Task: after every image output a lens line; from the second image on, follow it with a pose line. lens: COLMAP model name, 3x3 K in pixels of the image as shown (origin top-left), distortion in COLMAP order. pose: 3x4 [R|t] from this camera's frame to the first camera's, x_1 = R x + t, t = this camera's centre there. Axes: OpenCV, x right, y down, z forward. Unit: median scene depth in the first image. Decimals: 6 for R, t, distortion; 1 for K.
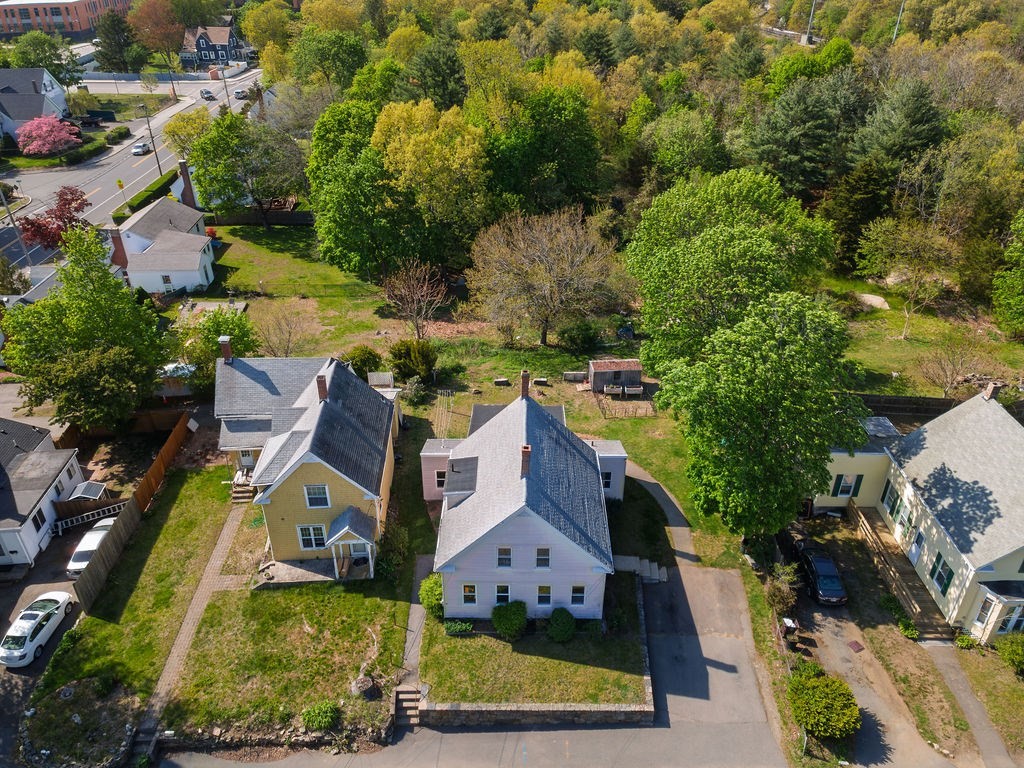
lens RADIAL K [[743.2, 0, 515.4], [0, 743.2, 388.2], [0, 0, 1]] dist [0.043915, 0.010743]
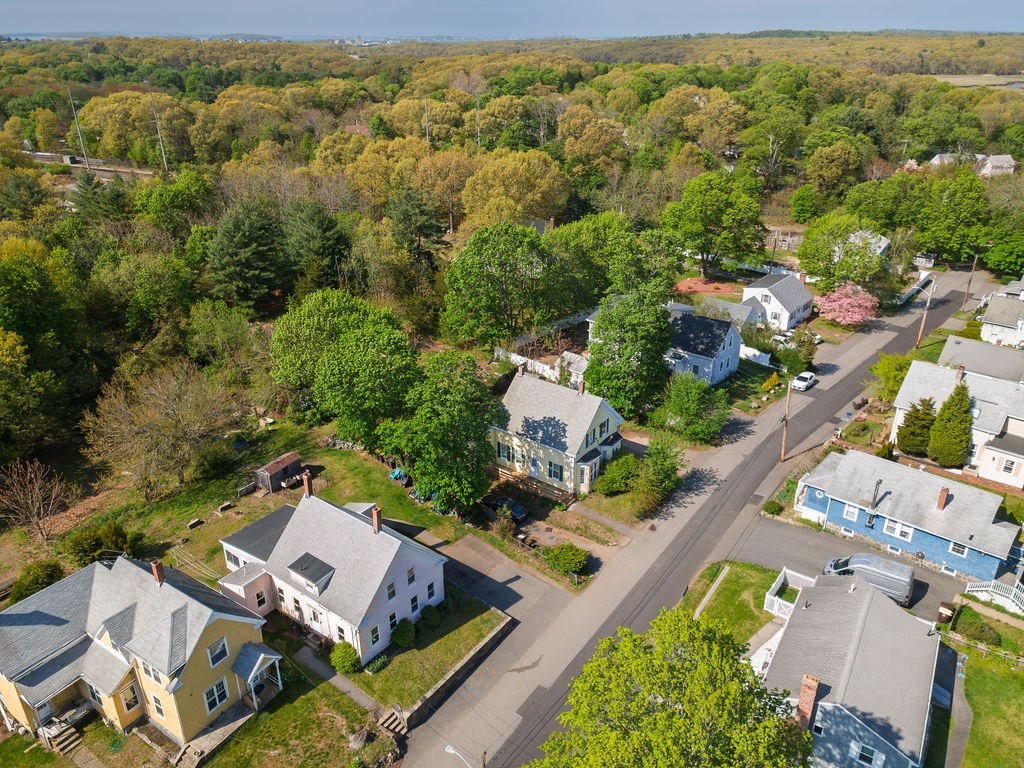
lens RADIAL K [[743.2, 0, 515.4], [0, 743.2, 388.2], [0, 0, 1]] dist [0.043915, 0.010743]
pose [[0.593521, -0.348978, 0.725223, -0.689282], [0.425715, 0.900848, 0.085085, -0.118535], [-0.683008, 0.258238, 0.683237, -0.176865]]
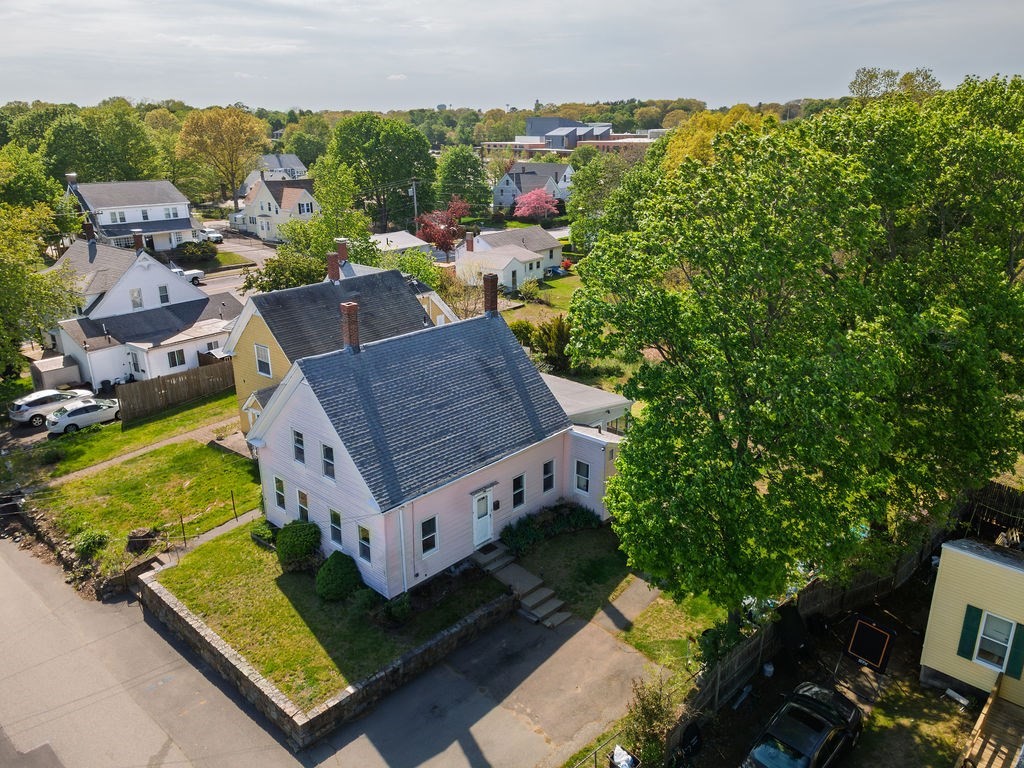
lens RADIAL K [[743.2, 0, 515.4], [0, 743.2, 388.2], [0, 0, 1]] dist [0.043915, 0.010743]
pose [[0.735893, 0.220909, -0.640048, 0.567418], [-0.350221, 0.933195, -0.080577, 0.144565], [0.579489, 0.283454, 0.764098, 0.494181]]
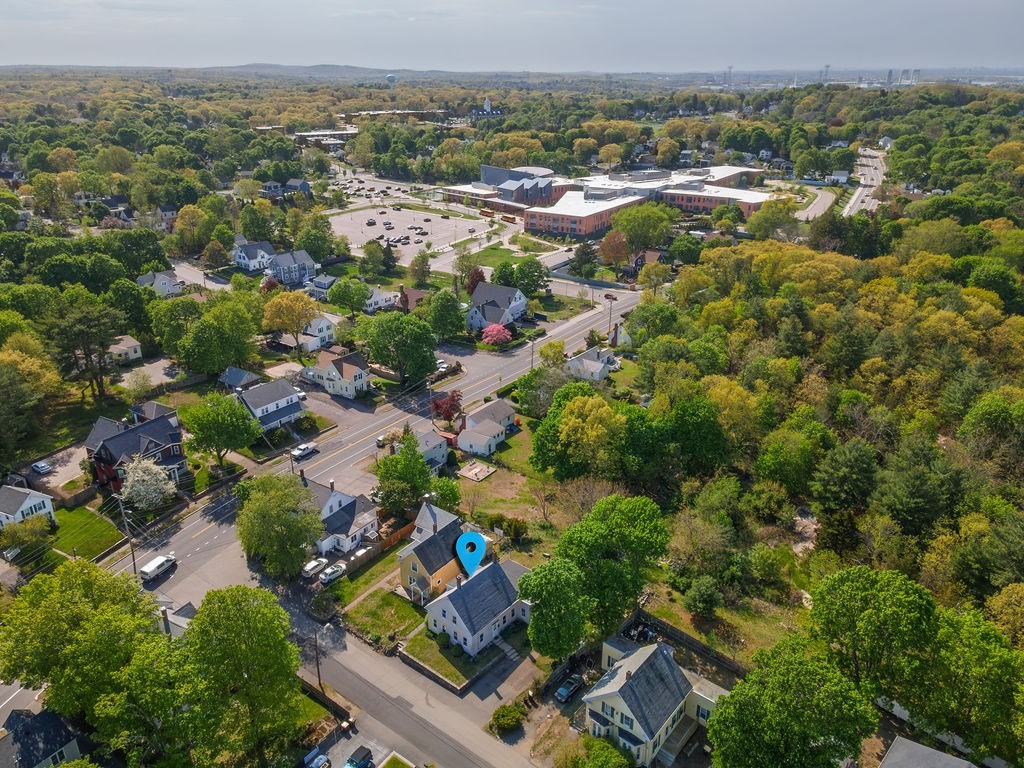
lens RADIAL K [[743.2, 0, 515.4], [0, 743.2, 388.2], [0, 0, 1]] dist [0.043915, 0.010743]
pose [[0.778374, 0.244639, -0.578175, 1.435937], [-0.327677, 0.943866, -0.041767, -0.477796], [0.535502, 0.221964, 0.814843, -1.157304]]
